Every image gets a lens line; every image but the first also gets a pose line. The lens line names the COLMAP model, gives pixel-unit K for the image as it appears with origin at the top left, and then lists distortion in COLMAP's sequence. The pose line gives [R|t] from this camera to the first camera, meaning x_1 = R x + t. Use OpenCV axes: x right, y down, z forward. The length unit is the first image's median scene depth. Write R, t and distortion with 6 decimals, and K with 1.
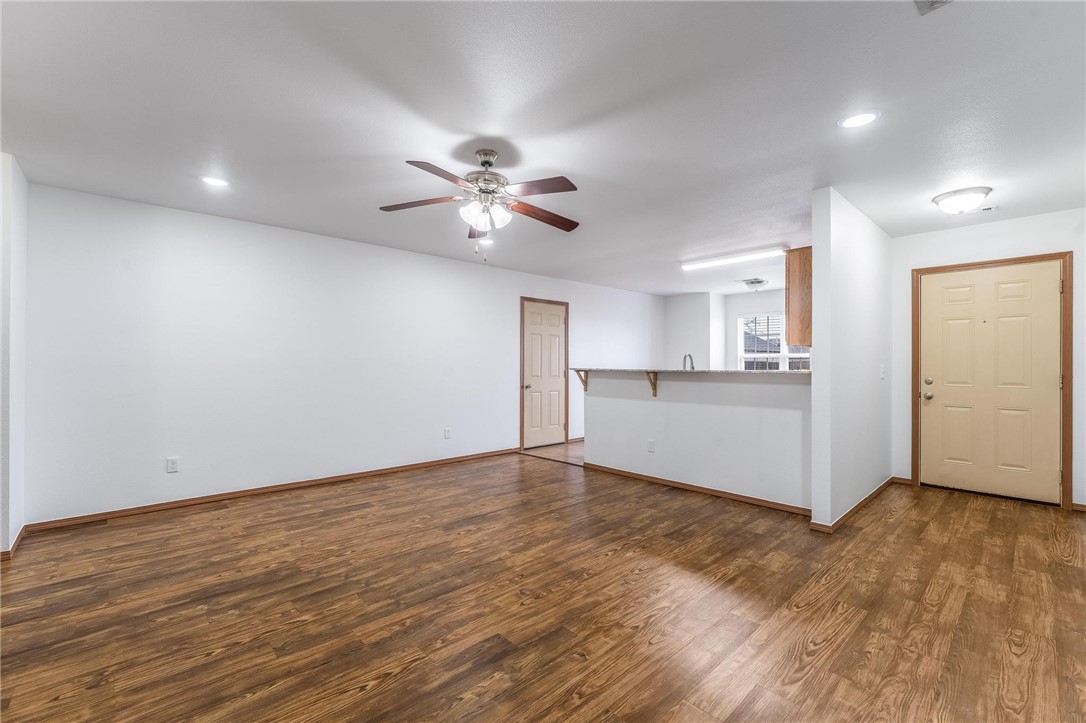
lens RADIAL K [[462.9, 0, 543.0], [0, 462.9, 361.5], [0, 0, 1]] dist [-0.000145, -0.000174]
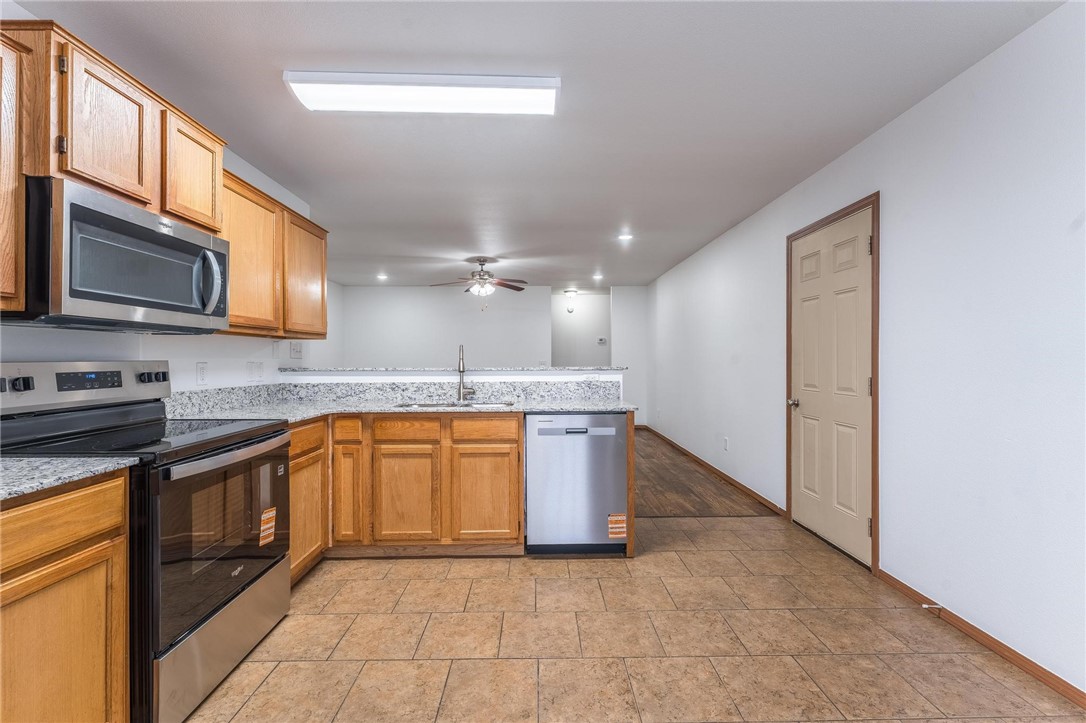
lens RADIAL K [[462.4, 0, 543.0], [0, 462.4, 361.5], [0, 0, 1]] dist [-0.000752, -0.000210]
pose [[-0.676763, 0.003250, -0.736194, 1.211910], [0.003738, 0.999993, 0.000979, 0.010002], [0.736192, -0.002090, -0.676770, 2.561427]]
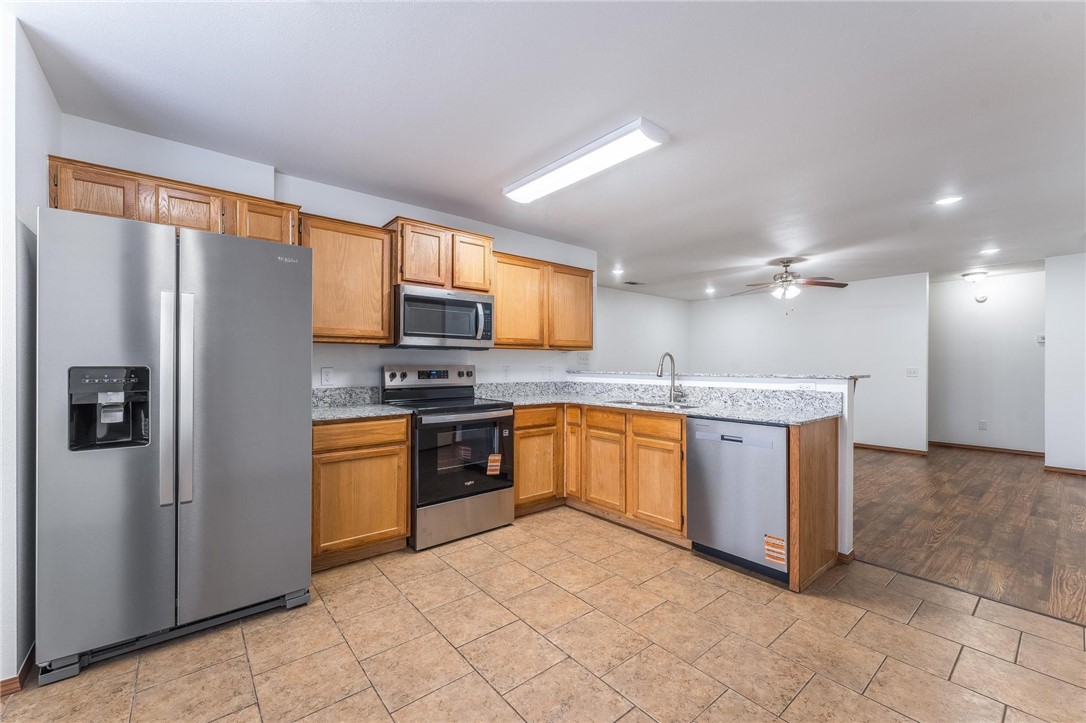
lens RADIAL K [[435.2, 0, 544.2], [0, 435.2, 364.8], [0, 0, 1]] dist [0.004652, 0.000009]
pose [[-0.997976, -0.004747, 0.063407, 0.783839], [-0.005003, 0.999980, -0.003888, 0.009938], [-0.063387, -0.004198, -0.997980, 2.874992]]
